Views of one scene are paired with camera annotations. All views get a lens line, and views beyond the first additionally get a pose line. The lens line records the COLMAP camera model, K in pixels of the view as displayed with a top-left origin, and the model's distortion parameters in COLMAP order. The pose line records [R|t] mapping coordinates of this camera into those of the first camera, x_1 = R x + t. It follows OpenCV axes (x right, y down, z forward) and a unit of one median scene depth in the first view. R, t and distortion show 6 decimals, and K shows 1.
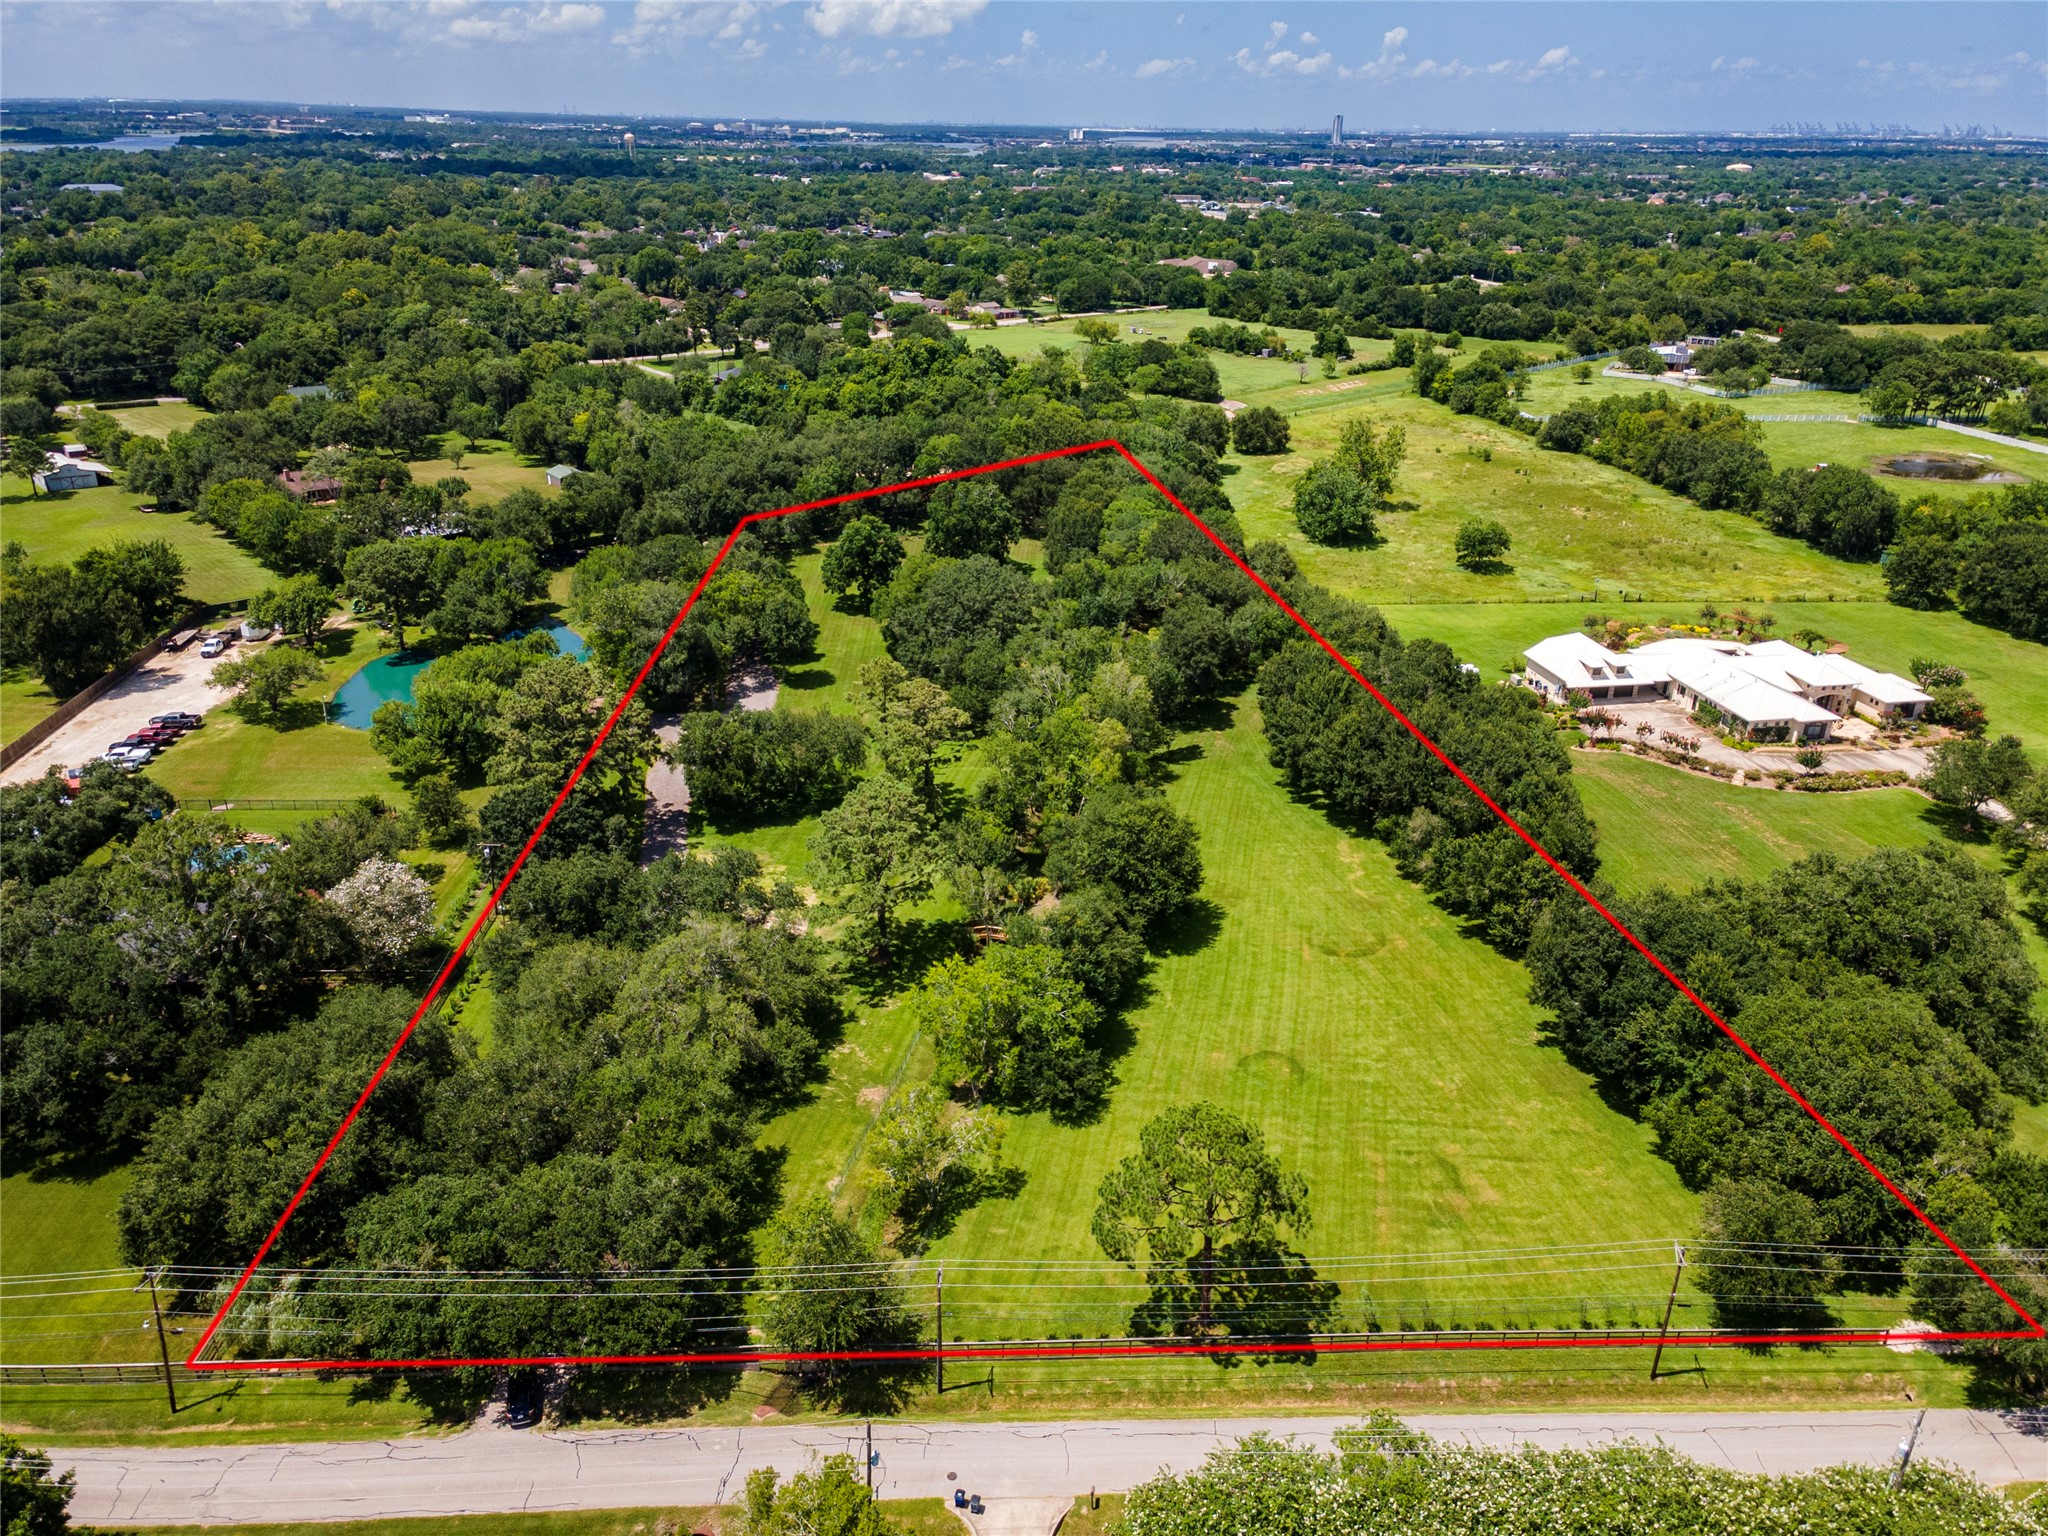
lens RADIAL K [[1456.0, 0, 1024.5], [0, 1456.0, 779.4], [0, 0, 1]] dist [0.035139, 0.004299]
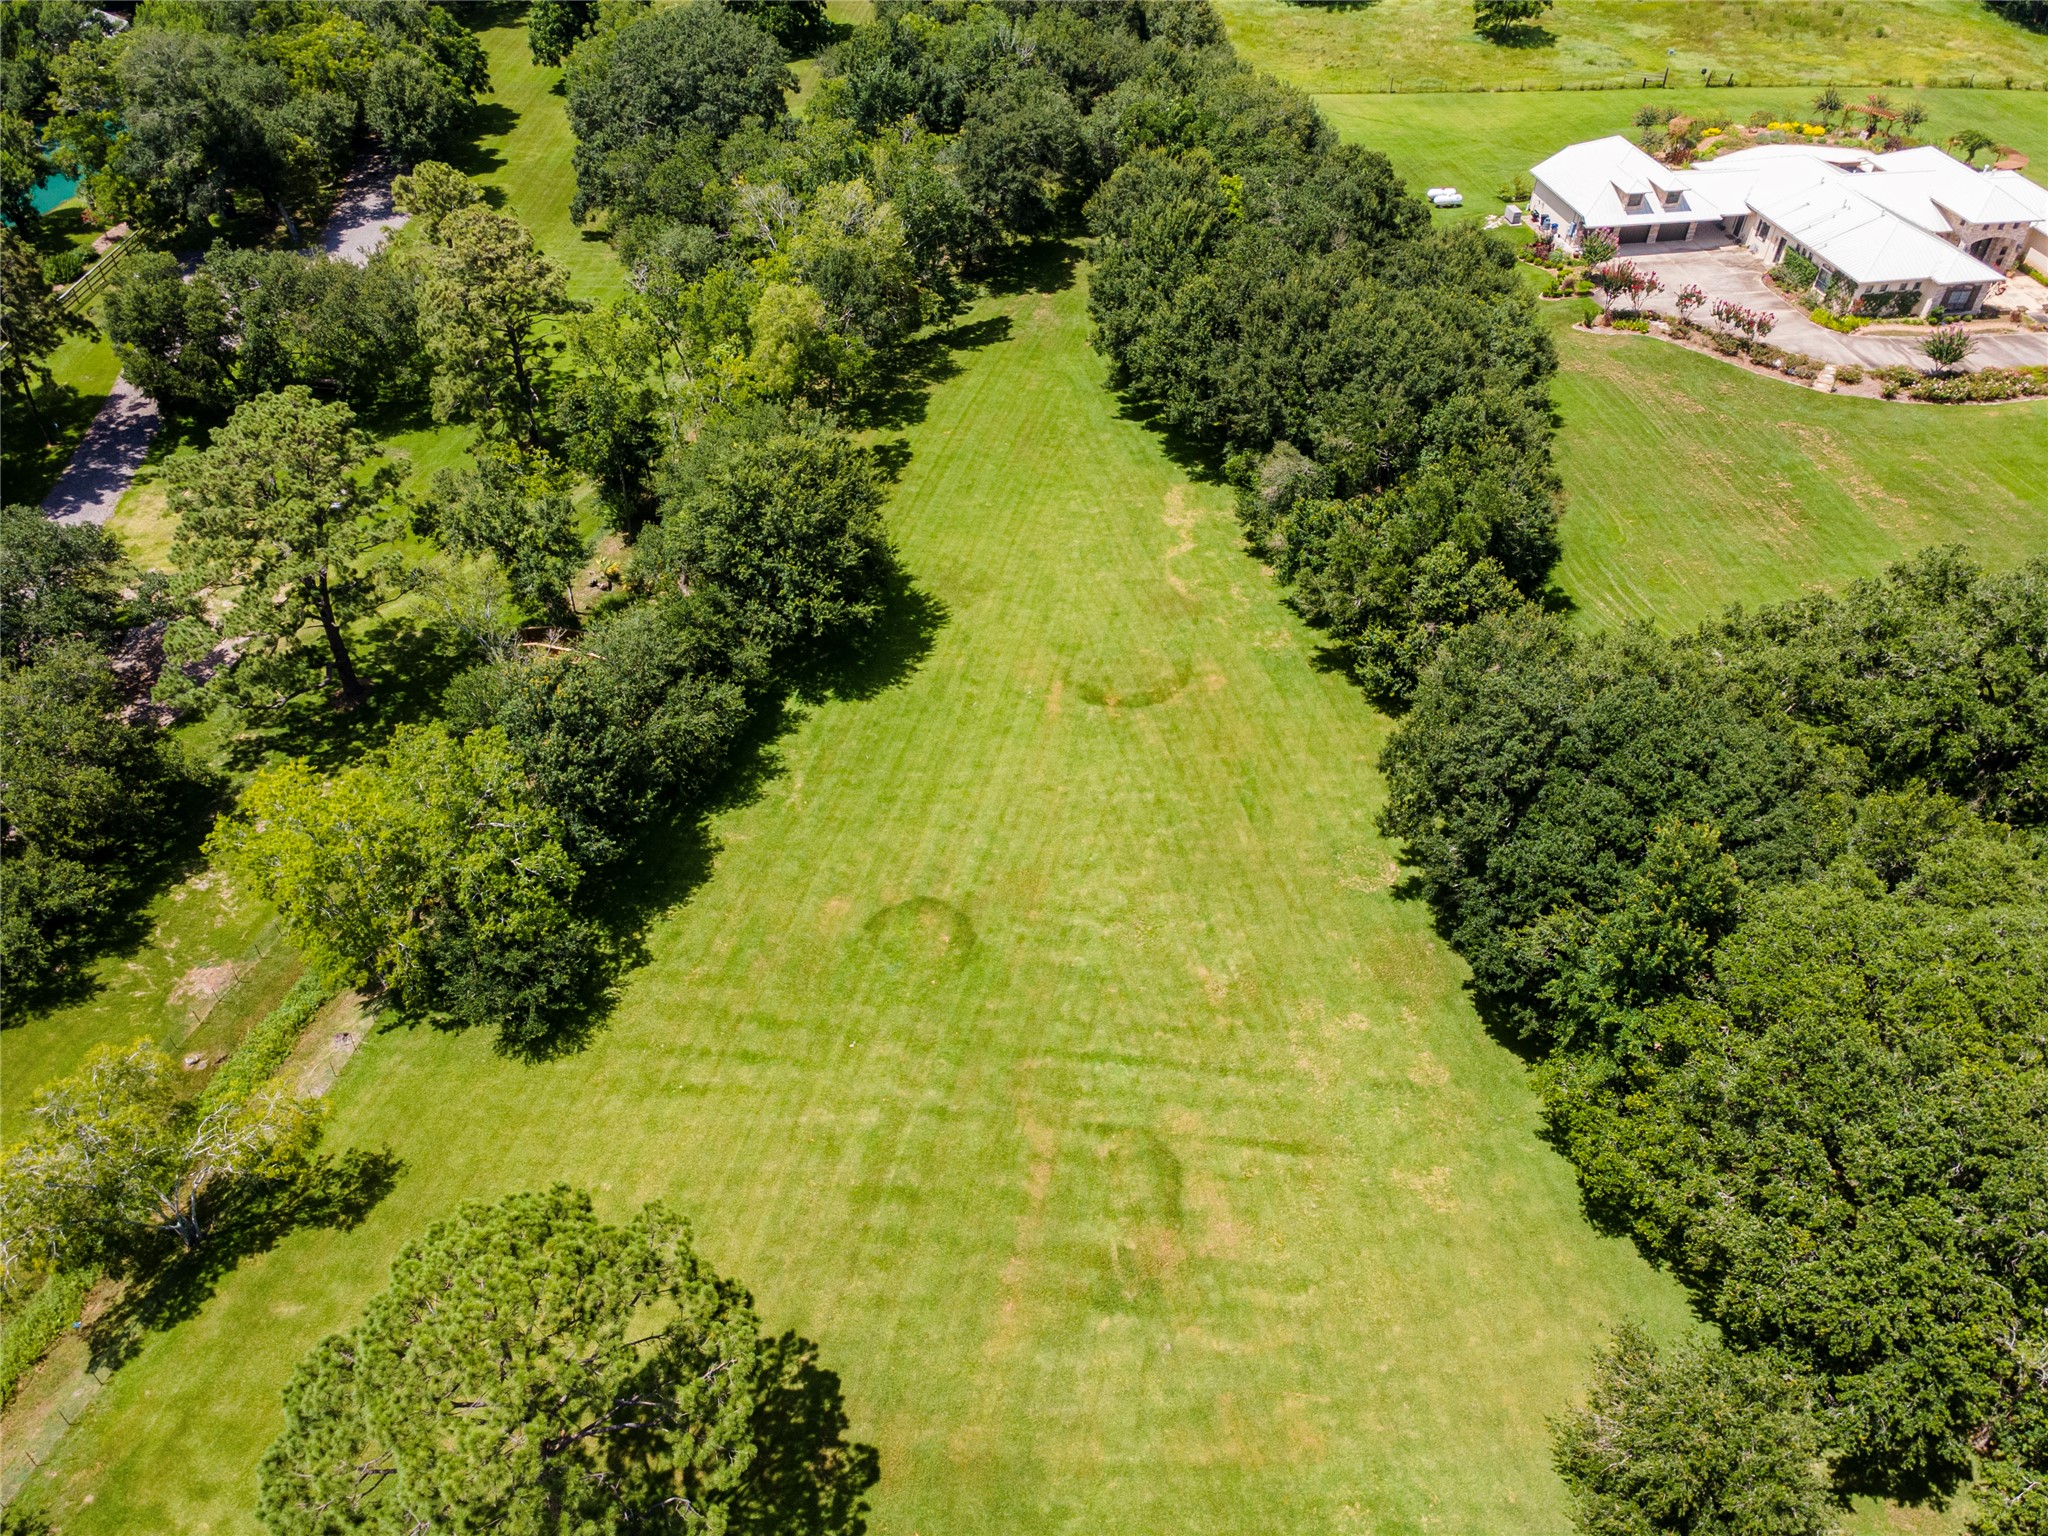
lens RADIAL K [[1456.0, 0, 1021.2], [0, 1456.0, 754.0], [0, 0, 1]] dist [0.035139, 0.004299]
pose [[0.999443, 0.019123, -0.027333, 0.166173], [-0.010365, 0.956832, 0.290456, -0.029940], [0.031707, -0.290011, 0.956498, 0.346417]]
